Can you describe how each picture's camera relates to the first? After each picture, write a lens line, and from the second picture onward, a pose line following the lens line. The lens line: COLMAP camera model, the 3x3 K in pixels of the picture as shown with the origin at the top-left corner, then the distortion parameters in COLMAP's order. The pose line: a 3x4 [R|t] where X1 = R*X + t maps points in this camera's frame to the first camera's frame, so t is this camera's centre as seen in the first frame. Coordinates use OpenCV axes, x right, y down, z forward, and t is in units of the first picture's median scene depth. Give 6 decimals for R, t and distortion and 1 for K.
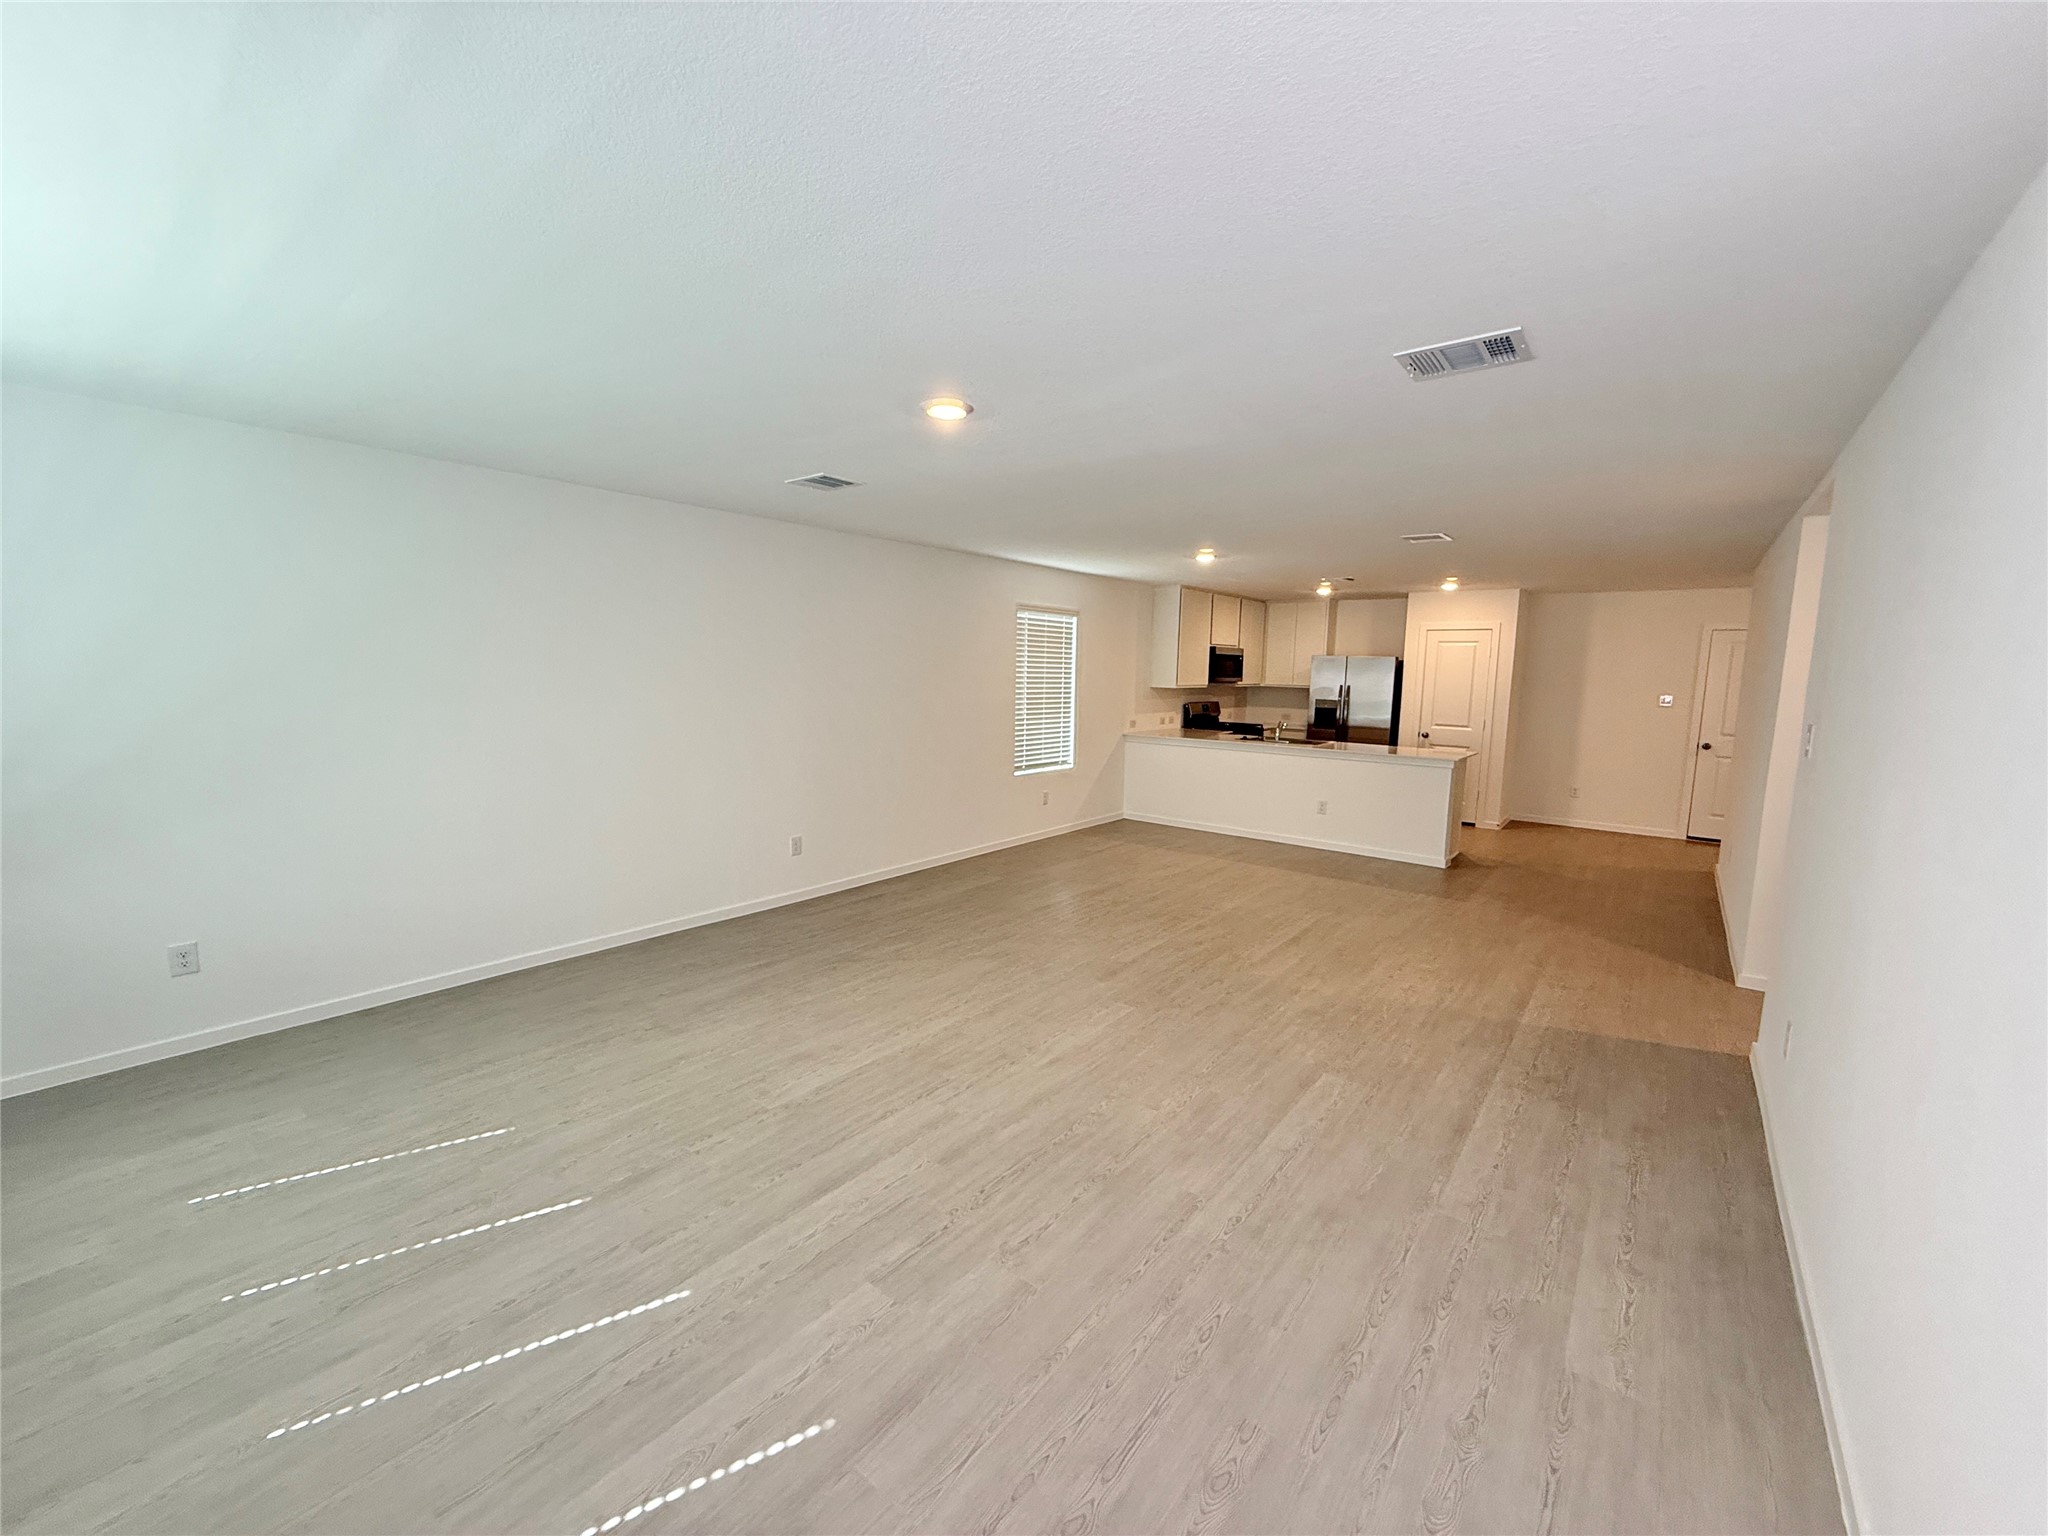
lens RADIAL K [[822.7, 0, 1017.5], [0, 822.7, 762.4], [0, 0, 1]] dist [0.000319, 0.000082]
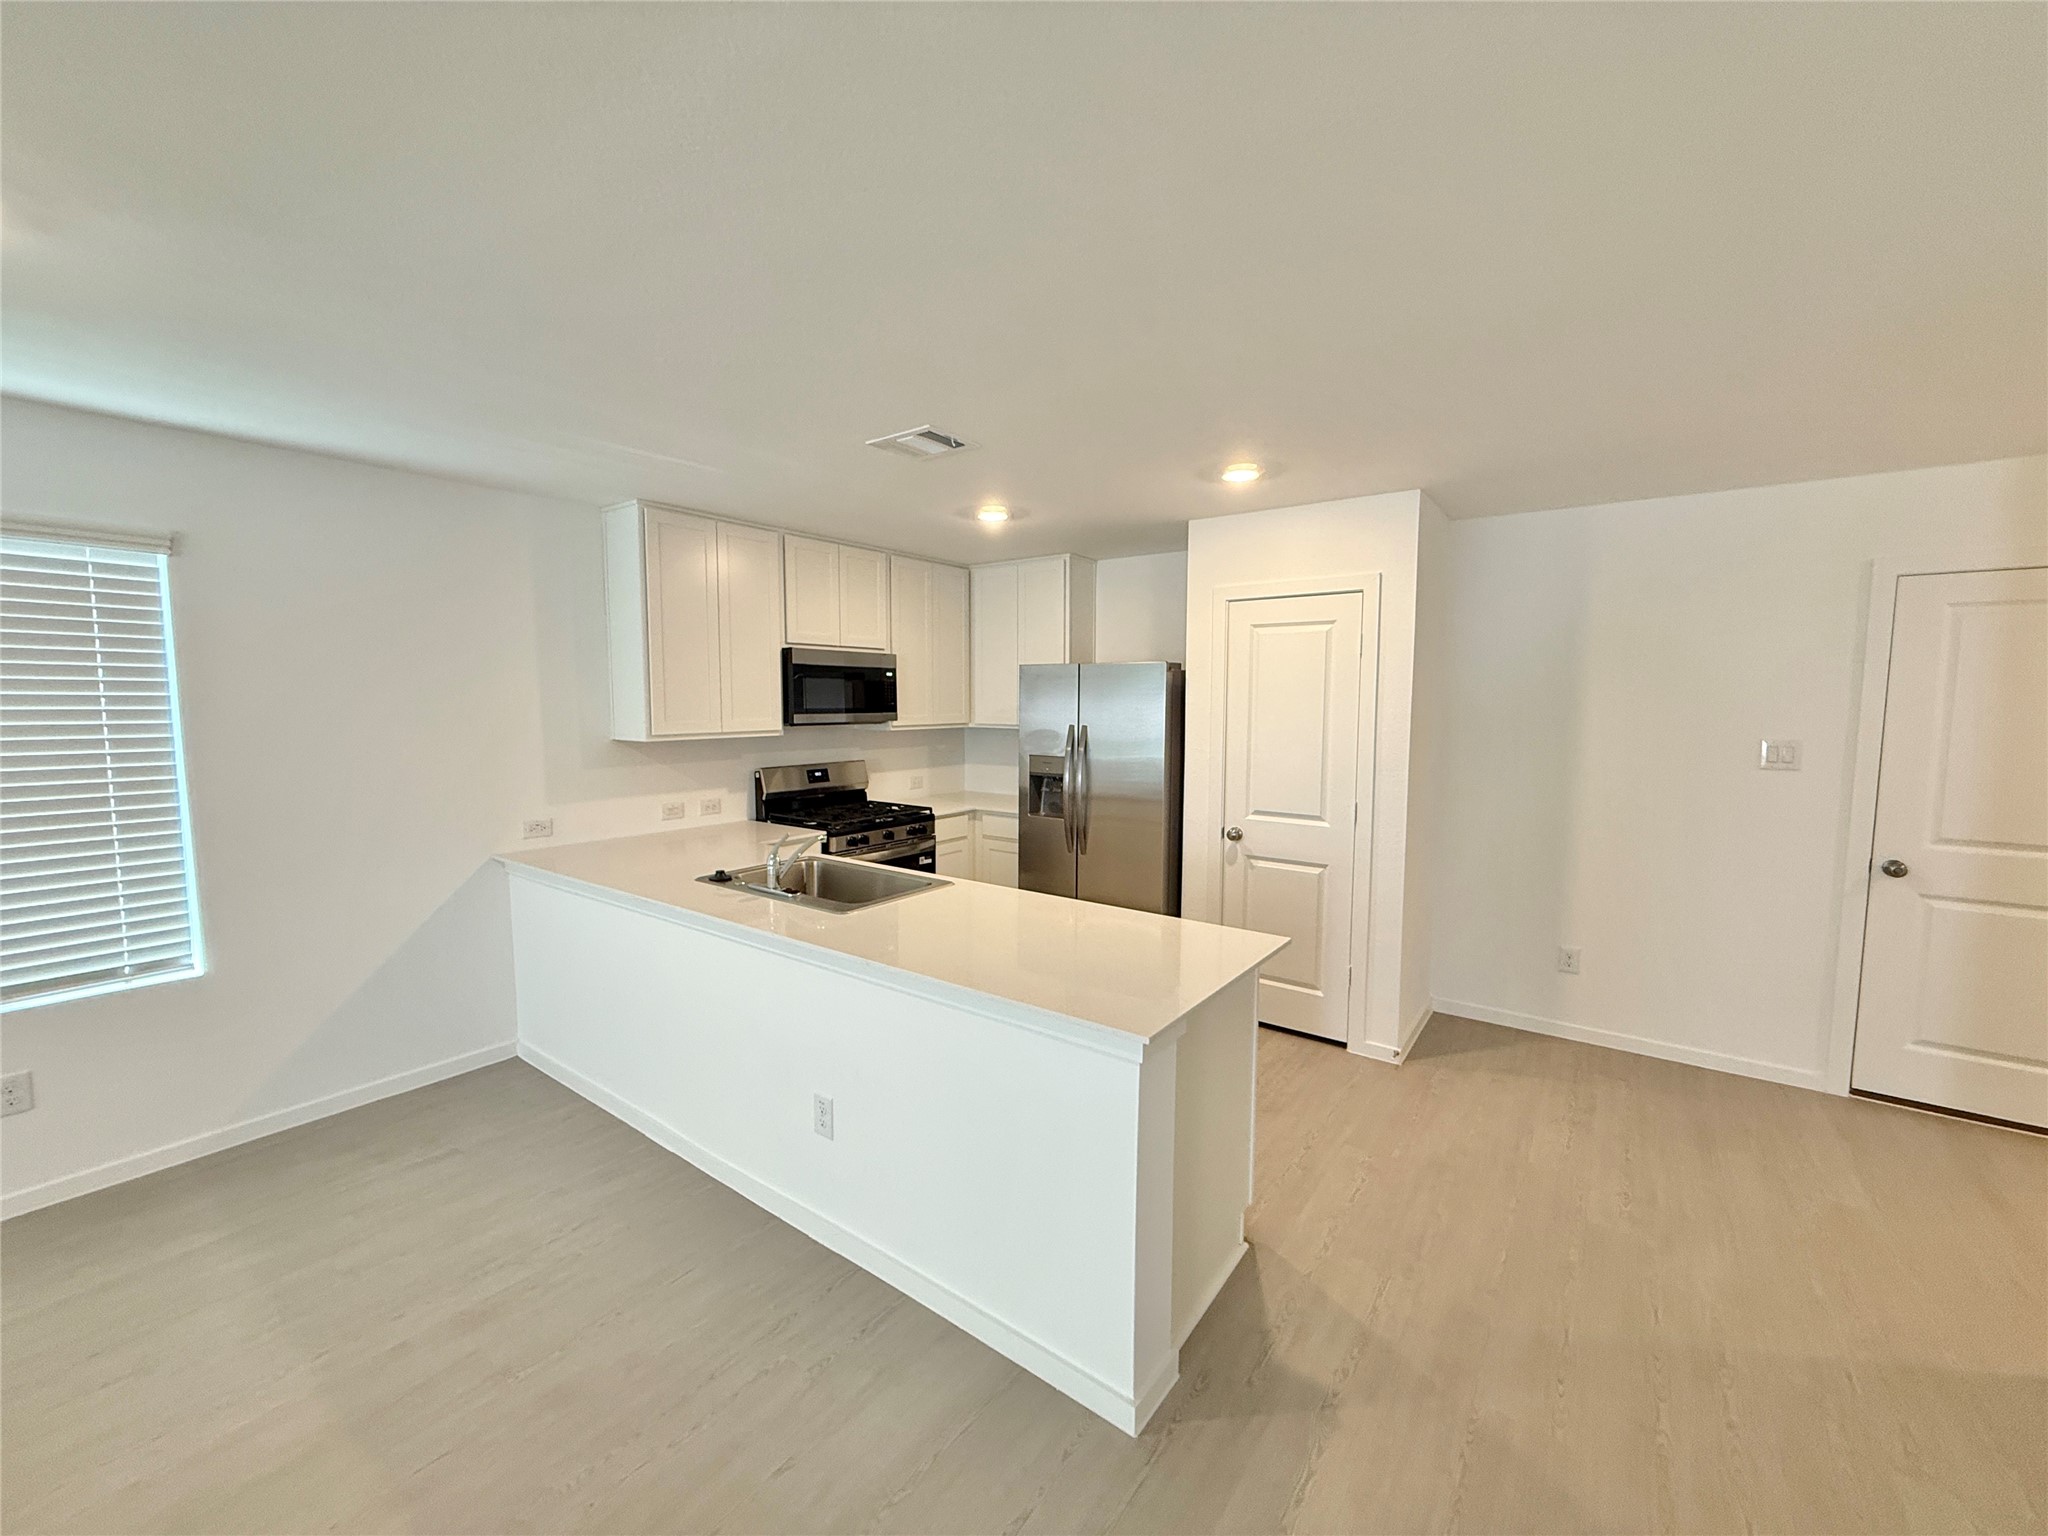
lens RADIAL K [[822.7, 0, 1021.1], [0, 822.7, 759.3], [0, 0, 1]] dist [0.000319, 0.000082]
pose [[0.999261, -0.019392, 0.033182, 0.377797], [0.020744, 0.998949, -0.040872, -0.060354], [-0.032354, 0.041530, 0.998613, 0.574954]]
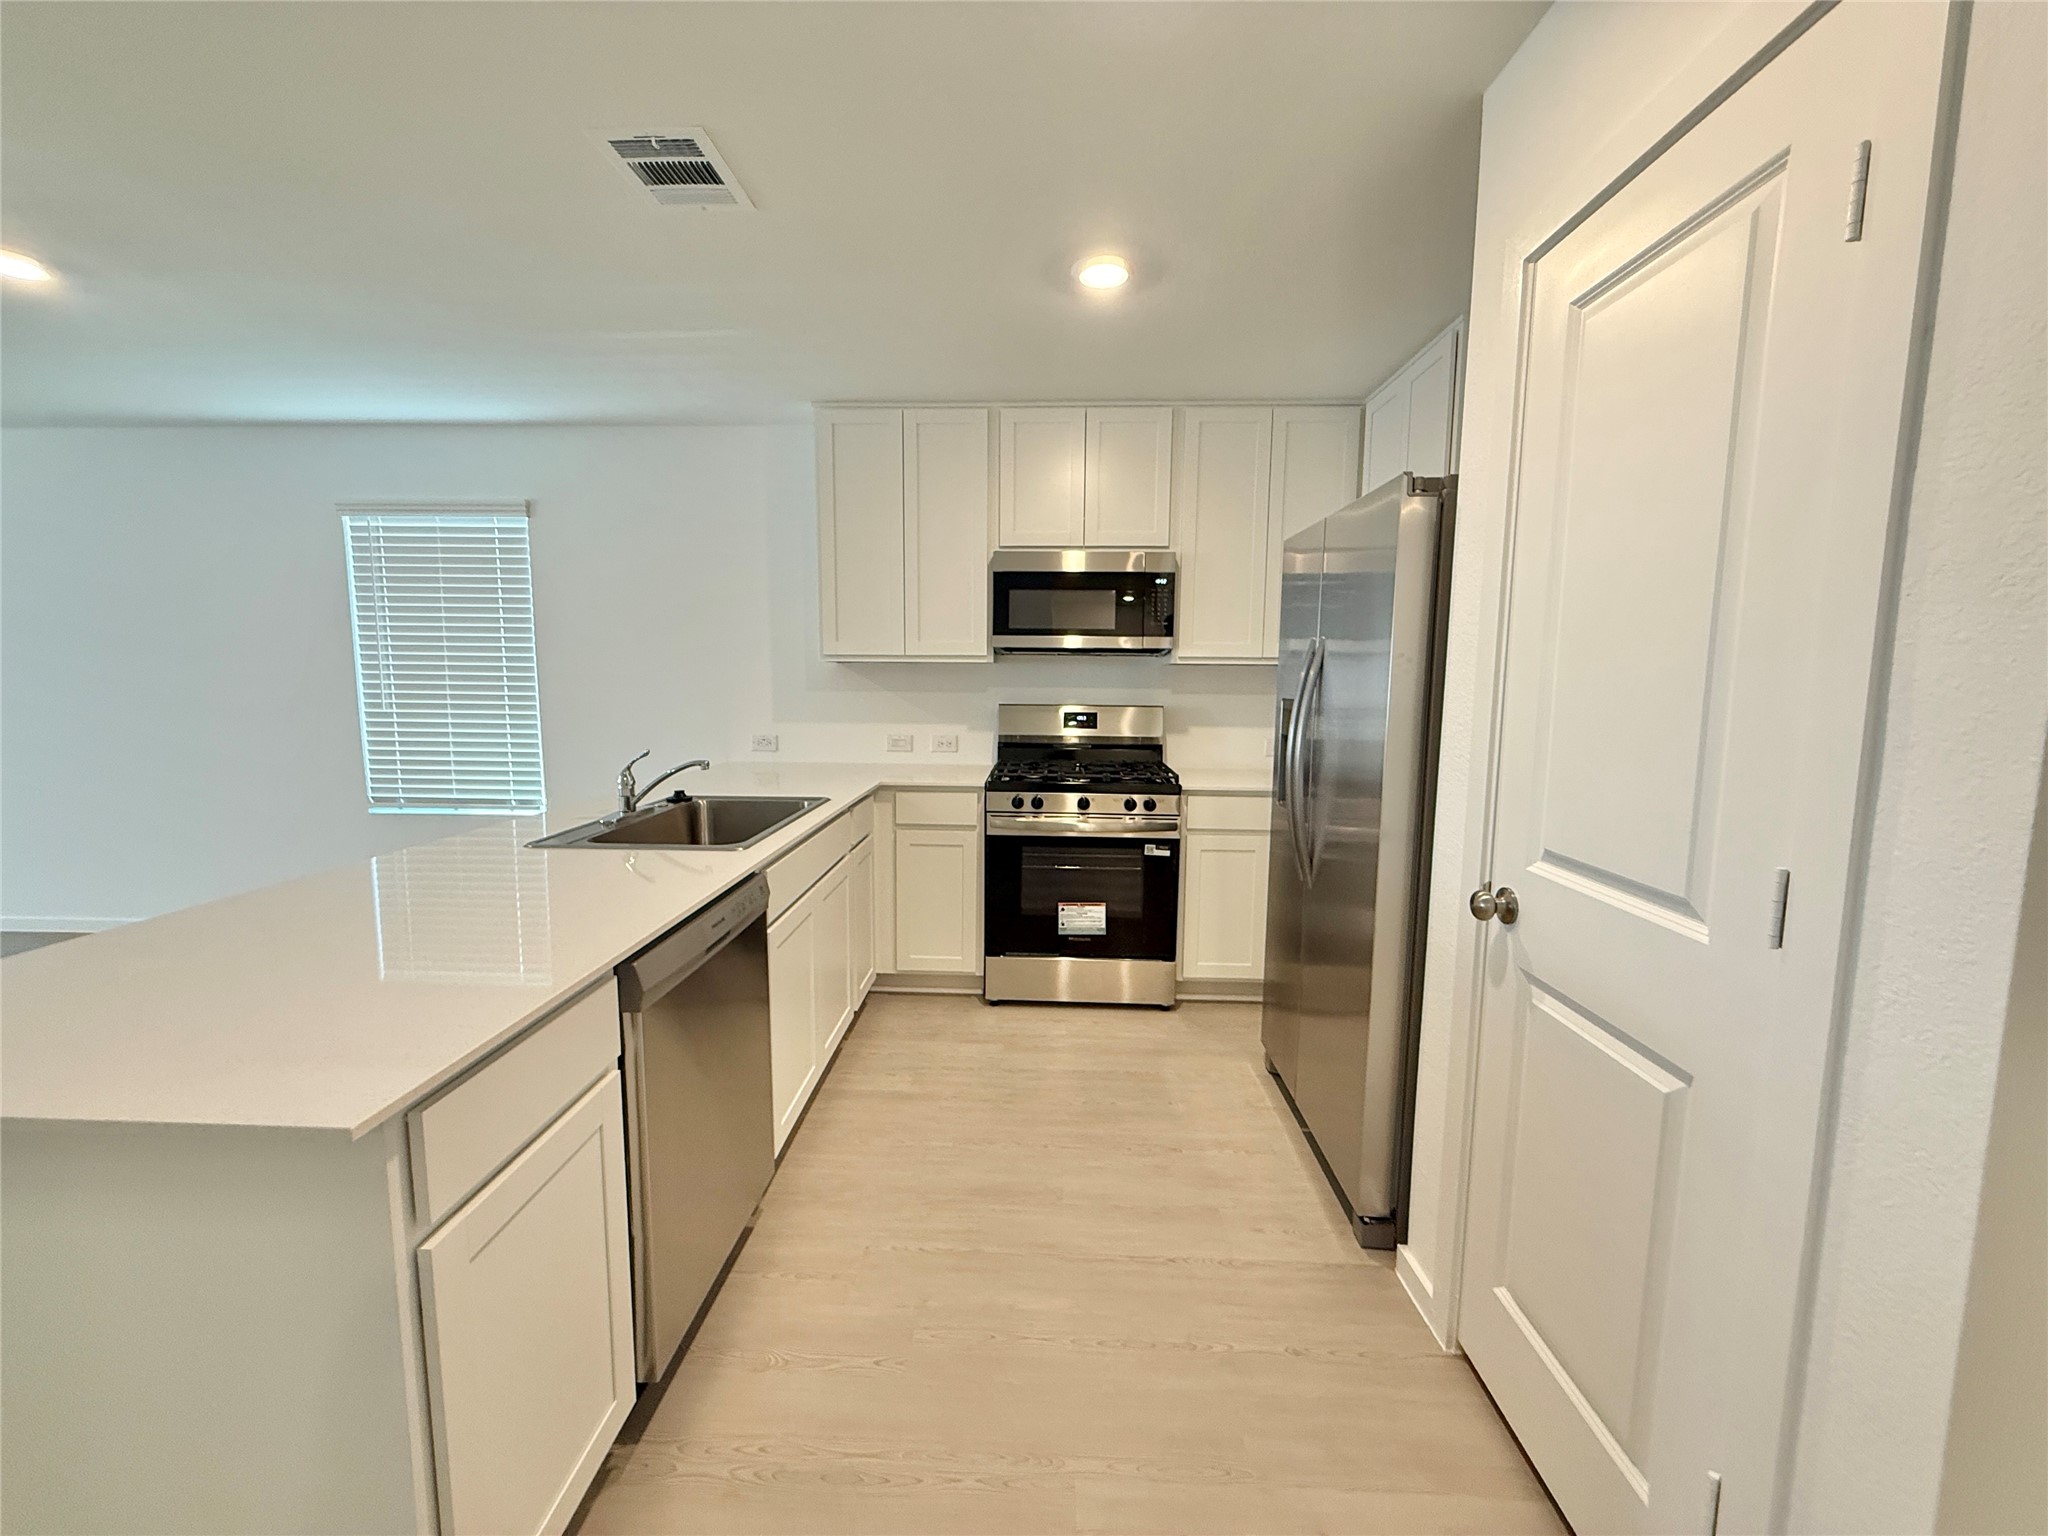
lens RADIAL K [[822.7, 0, 1015.4], [0, 822.7, 764.0], [0, 0, 1]] dist [0.000319, 0.000082]
pose [[0.589425, 0.072664, -0.804549, 0.589969], [-0.091149, 0.995568, 0.023139, -0.058809], [0.802664, 0.059696, 0.593436, 0.851220]]
